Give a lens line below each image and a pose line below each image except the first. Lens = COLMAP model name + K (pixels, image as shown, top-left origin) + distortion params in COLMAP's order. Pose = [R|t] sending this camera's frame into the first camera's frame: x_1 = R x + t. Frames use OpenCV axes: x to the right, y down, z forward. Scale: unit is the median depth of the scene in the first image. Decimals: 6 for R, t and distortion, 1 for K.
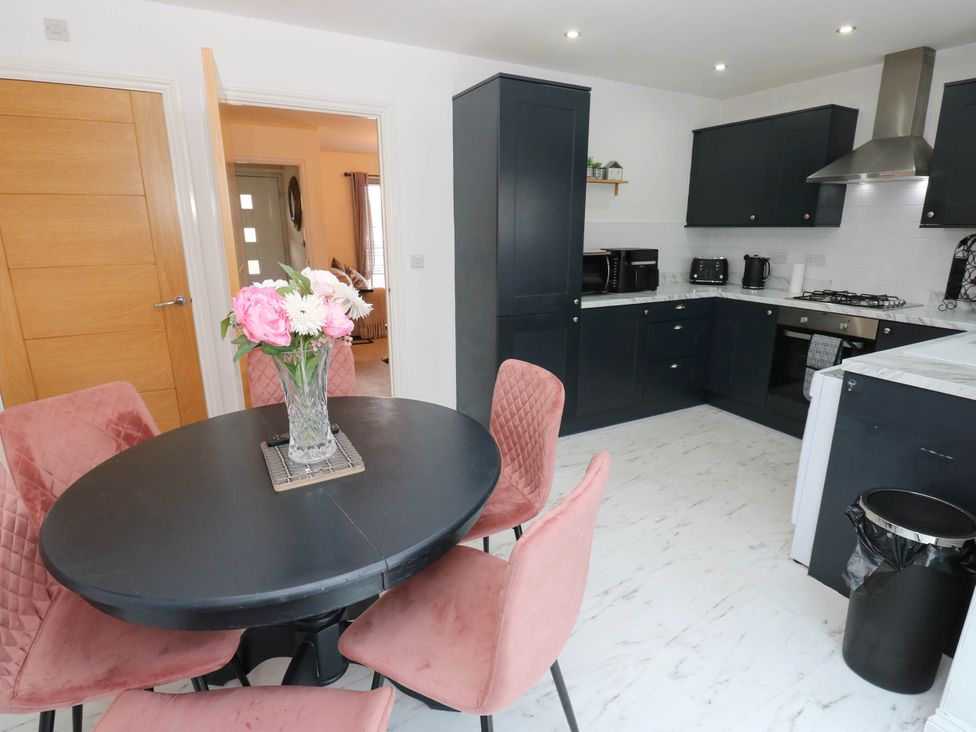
lens RADIAL K [[518.7, 0, 495.6], [0, 518.7, 359.9], [0, 0, 1]] dist [0.002731, -0.012757]
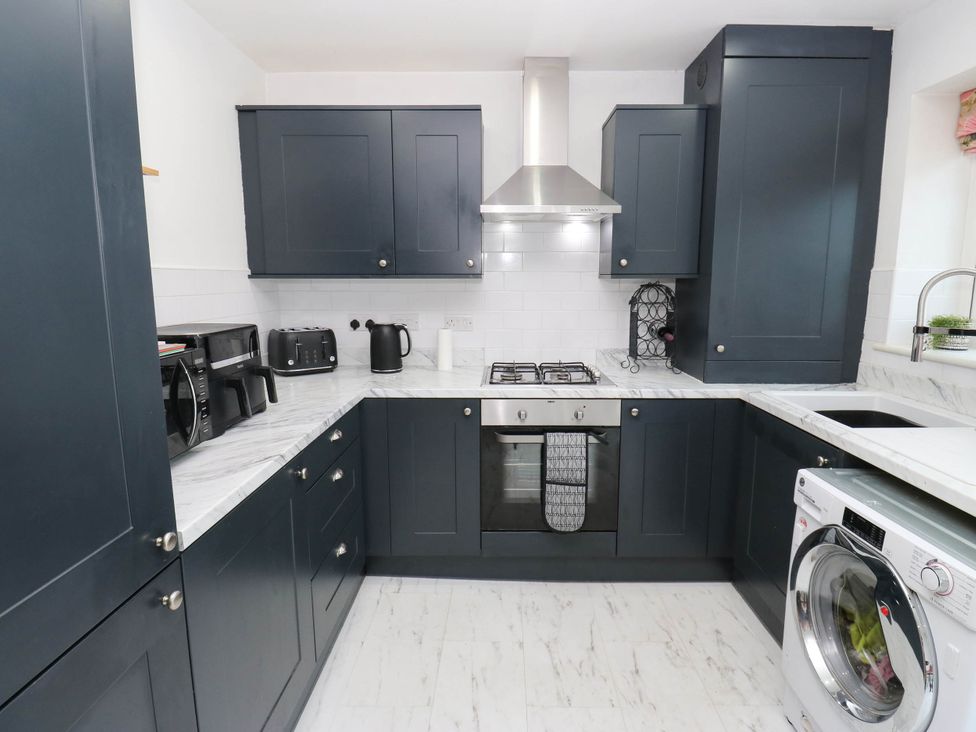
lens RADIAL K [[518.7, 0, 495.6], [0, 518.7, 359.9], [0, 0, 1]] dist [0.002731, -0.012757]
pose [[0.502916, -0.135890, 0.853586, 0.017187], [0.218298, 0.975517, 0.026684, -0.153232], [-0.836314, 0.172917, 0.520268, 0.602497]]
